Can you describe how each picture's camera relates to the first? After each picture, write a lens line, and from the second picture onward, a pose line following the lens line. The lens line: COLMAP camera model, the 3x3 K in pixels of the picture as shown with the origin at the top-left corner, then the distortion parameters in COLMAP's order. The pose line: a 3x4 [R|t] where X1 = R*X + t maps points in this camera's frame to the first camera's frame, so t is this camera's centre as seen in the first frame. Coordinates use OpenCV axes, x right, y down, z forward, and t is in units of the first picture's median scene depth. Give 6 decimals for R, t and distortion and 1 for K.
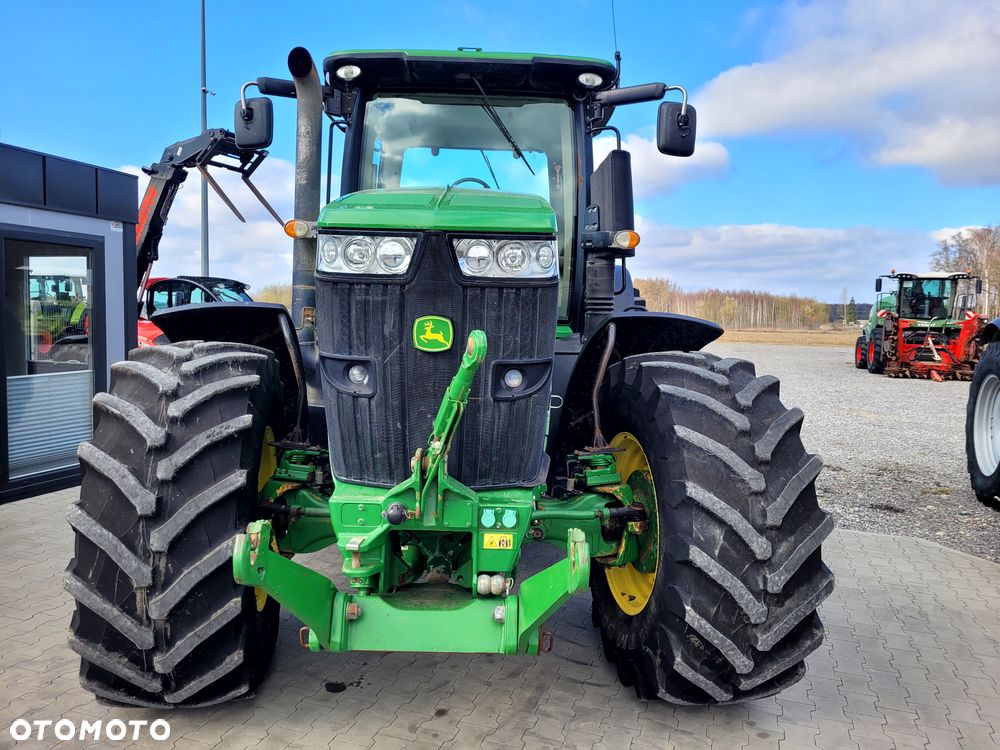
lens RADIAL K [[768.8, 0, 508.1], [0, 768.8, 365.1], [0, 0, 1]] dist [0.038406, -0.007777]
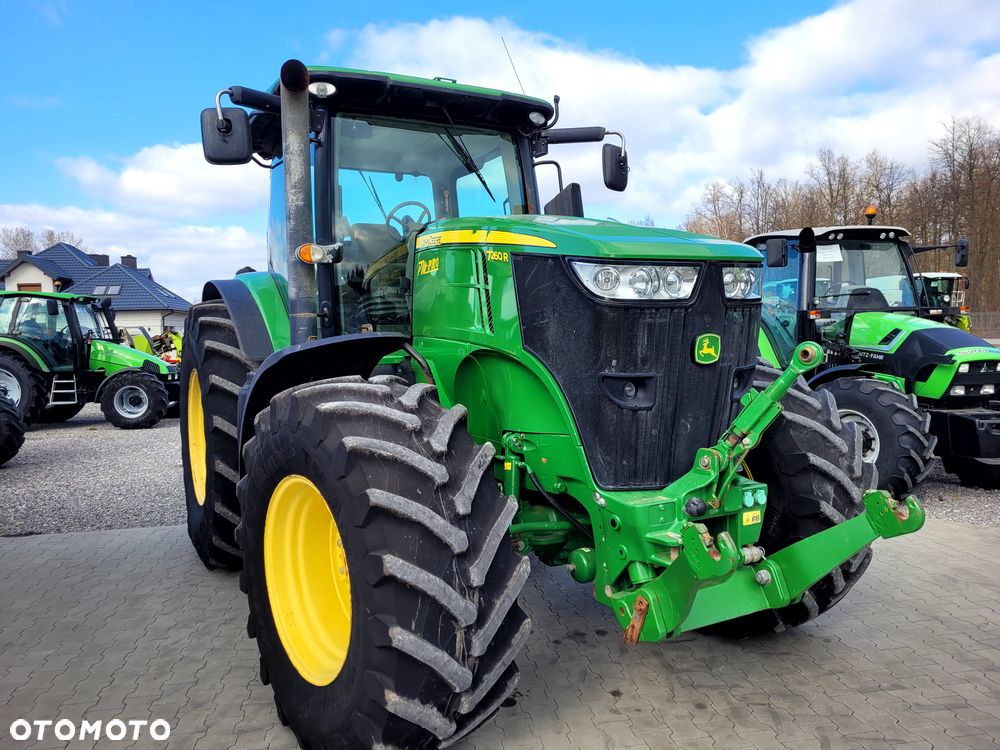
lens RADIAL K [[756.6, 0, 503.7], [0, 756.6, 372.2], [0, 0, 1]] dist [0.068116, -0.000921]
pose [[0.877708, -0.076796, 0.473001, -0.804700], [0.080554, 0.996674, 0.012343, -0.038678], [-0.472376, 0.027269, 0.880975, 0.114045]]
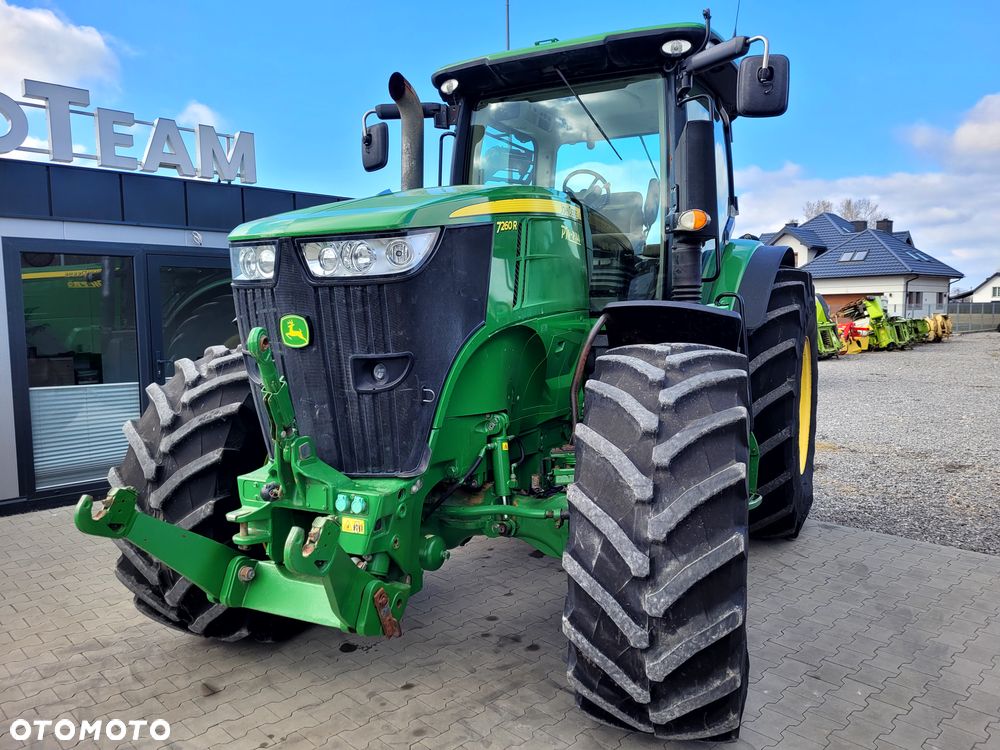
lens RADIAL K [[771.2, 0, 500.0], [0, 771.2, 375.0], [0, 0, 1]] dist [0.042104, -0.001153]
pose [[0.881879, 0.003471, -0.471462, 0.598341], [0.004019, 0.999881, 0.014879, 0.005762], [0.471458, -0.015016, 0.881761, 0.141895]]
